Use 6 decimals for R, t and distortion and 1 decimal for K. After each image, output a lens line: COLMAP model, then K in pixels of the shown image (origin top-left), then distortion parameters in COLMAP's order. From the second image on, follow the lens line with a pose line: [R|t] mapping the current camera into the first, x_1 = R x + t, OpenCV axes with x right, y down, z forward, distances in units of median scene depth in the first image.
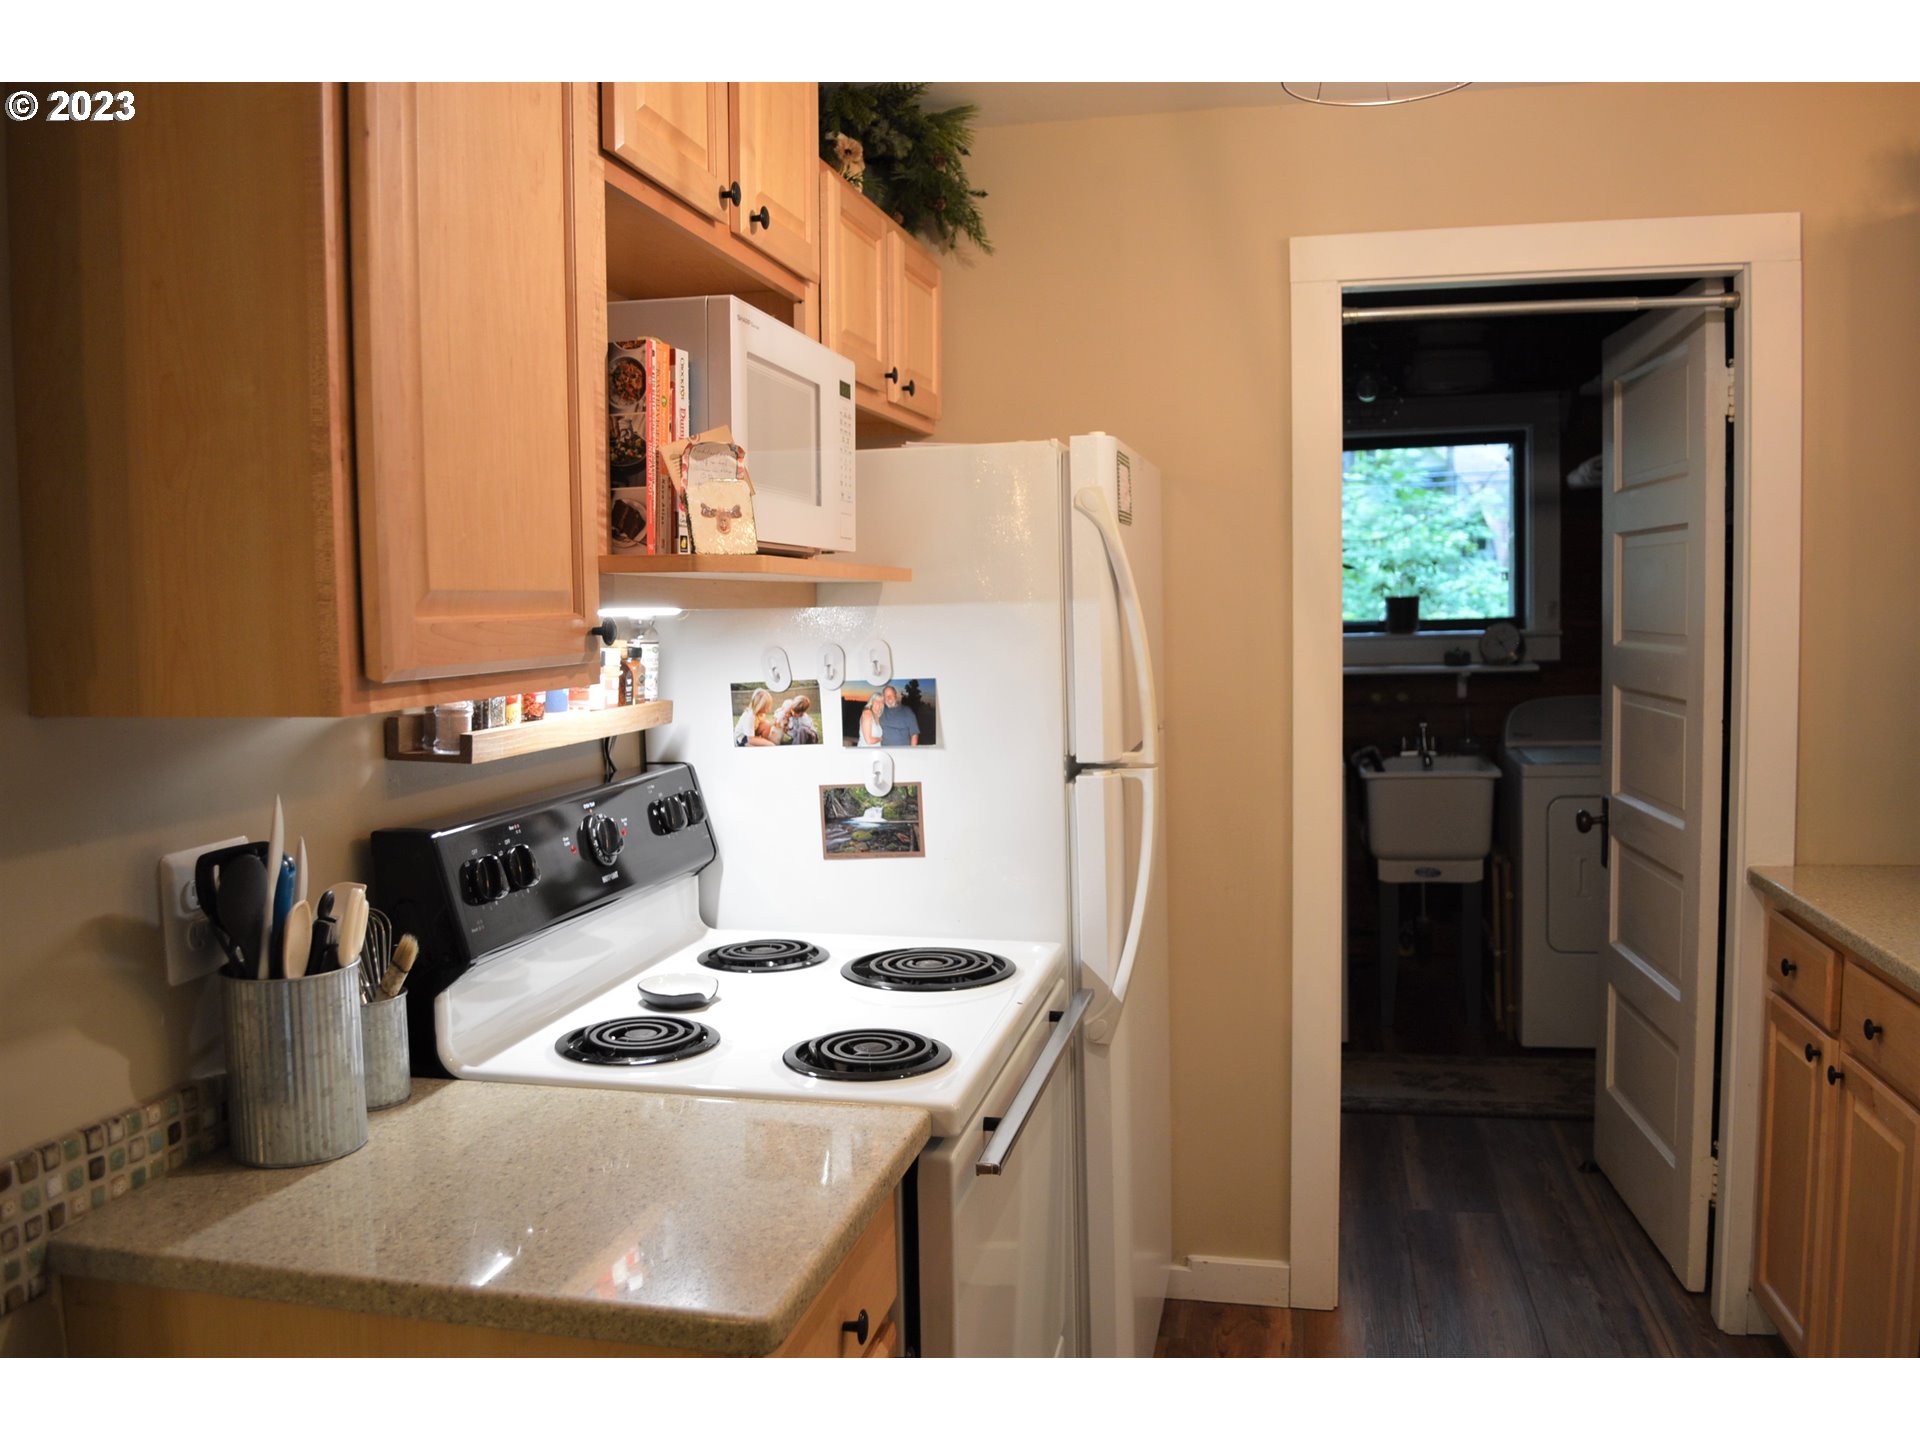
lens RADIAL K [[1534.7, 0, 968.8], [0, 1534.7, 716.5], [0, 0, 1]] dist [-0.079708, 0.008020]
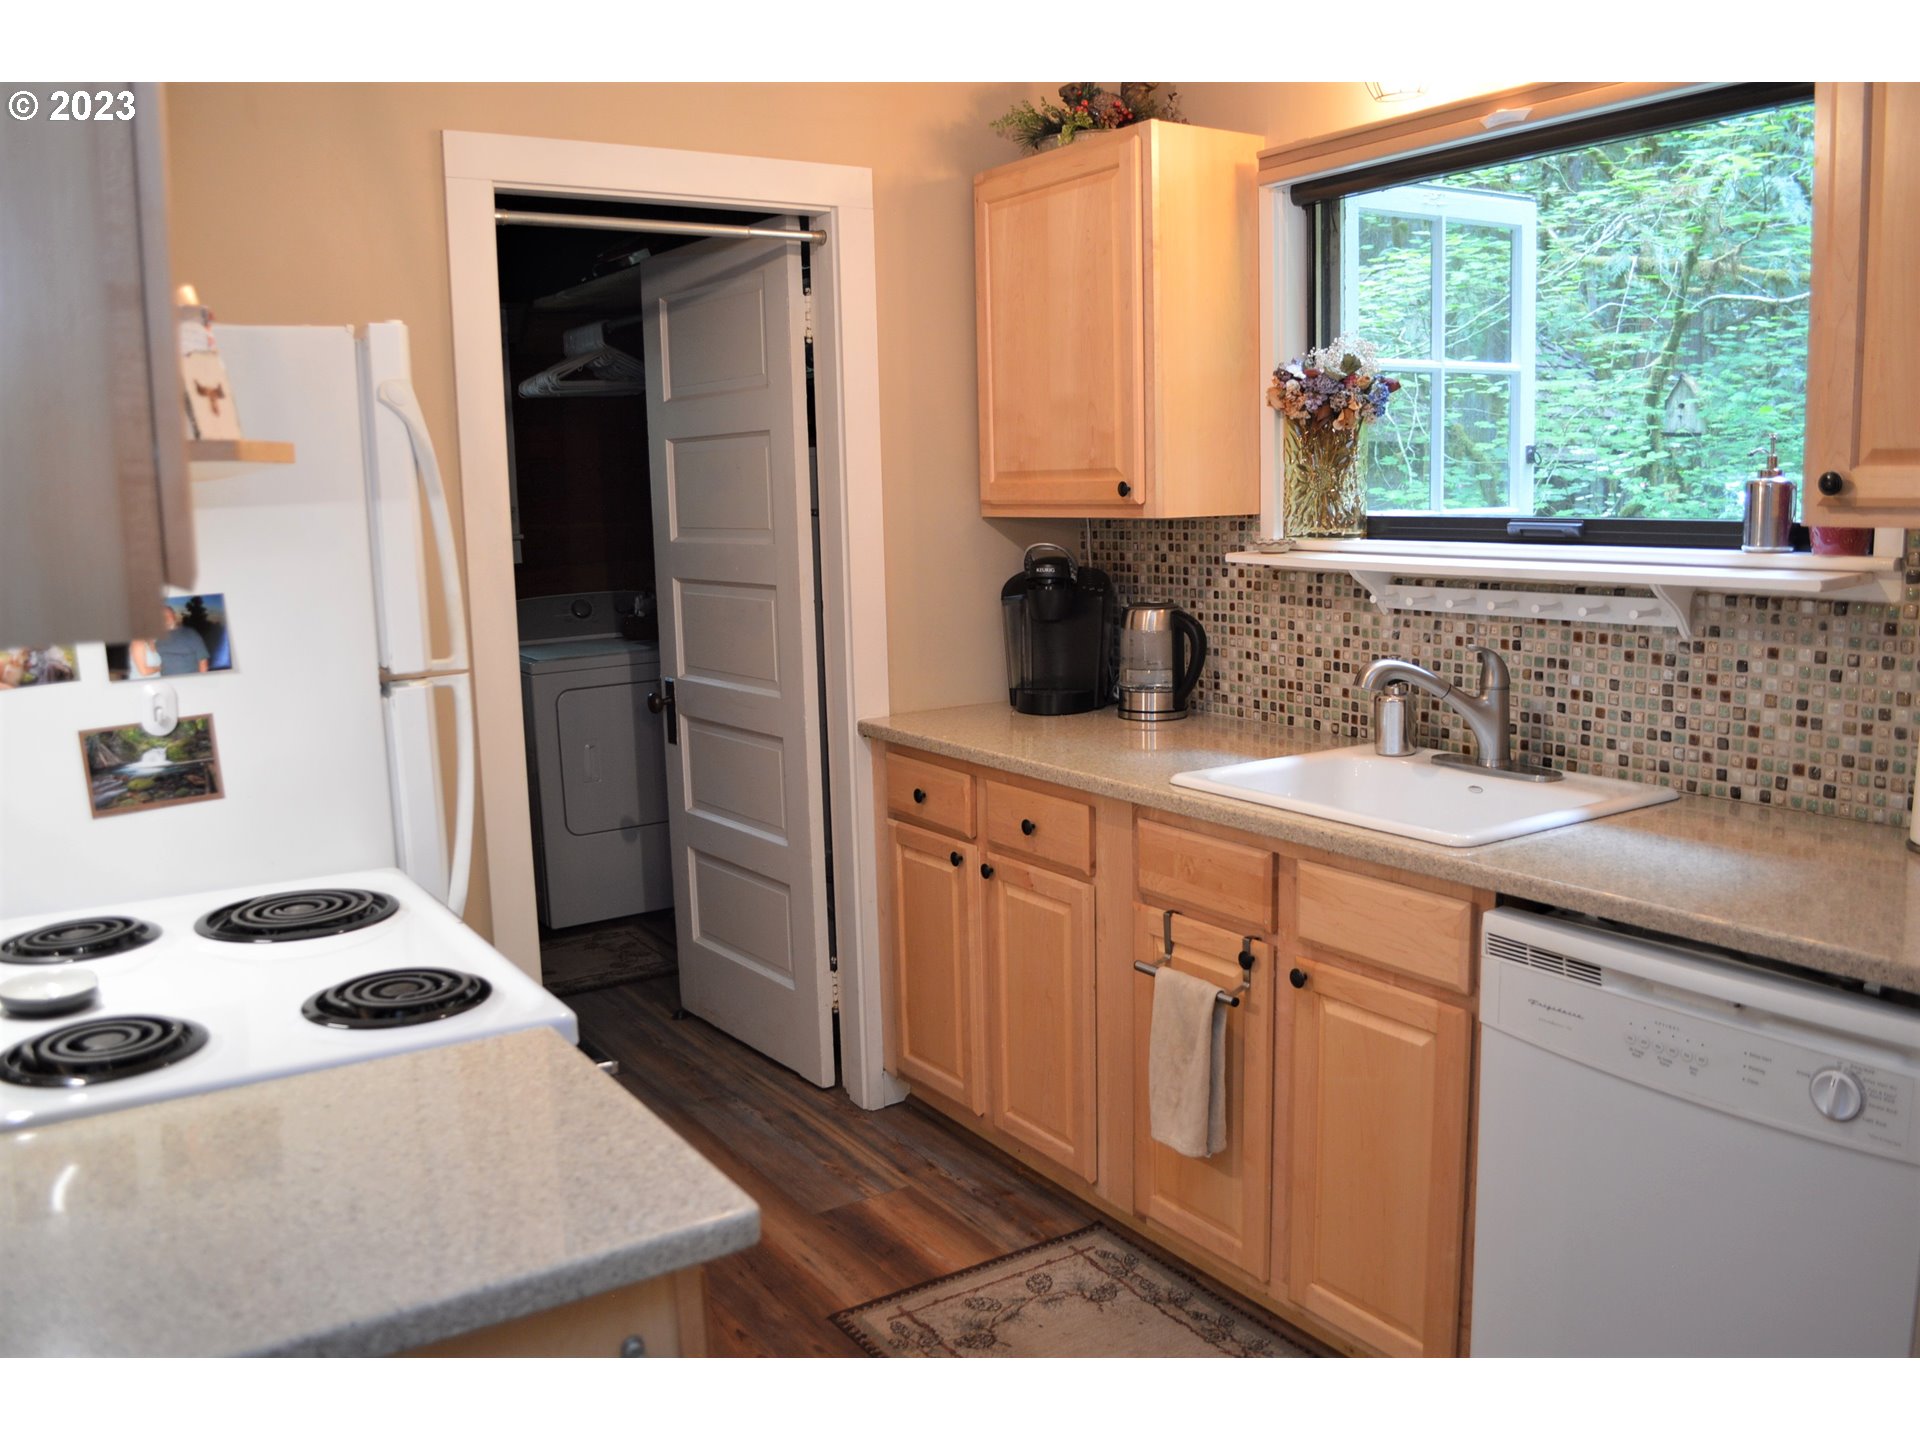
lens RADIAL K [[1534.7, 0, 962.8], [0, 1534.7, 717.7], [0, 0, 1]] dist [-0.079708, 0.008020]
pose [[0.705044, -0.104829, 0.701373, -0.329241], [0.064530, 0.994395, 0.083757, 0.001049], [-0.706222, -0.013793, 0.707856, 0.093545]]
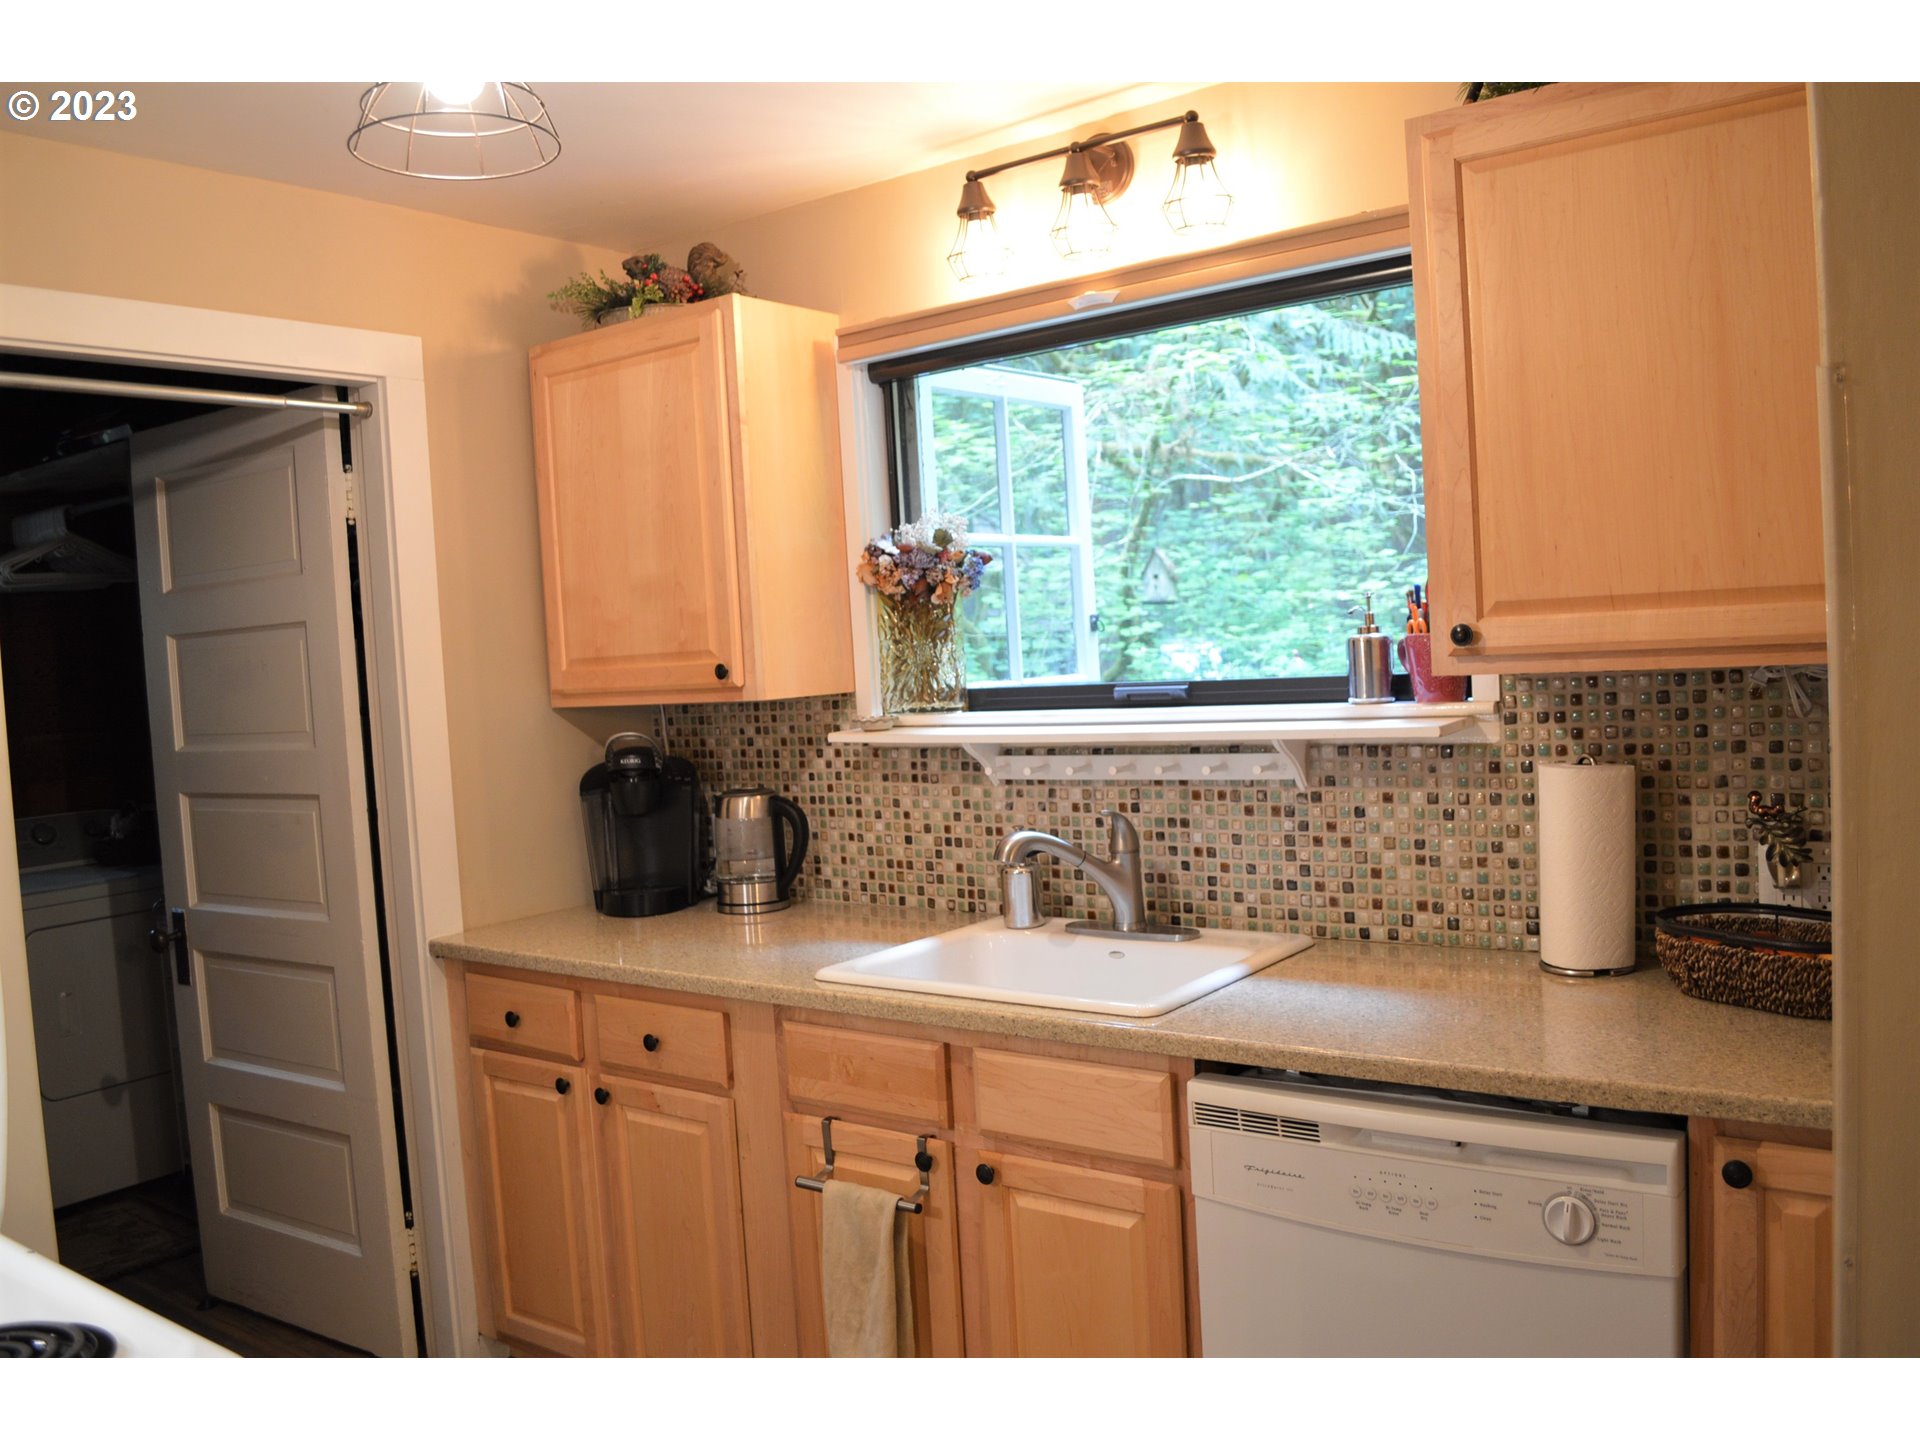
lens RADIAL K [[1534.7, 0, 955.5], [0, 1534.7, 717.3], [0, 0, 1]] dist [-0.079708, 0.008020]
pose [[0.425749, -0.046798, 0.903630, -0.339034], [0.117465, 0.993069, -0.003914, -0.010563], [-0.897184, 0.107811, 0.428296, 0.224539]]
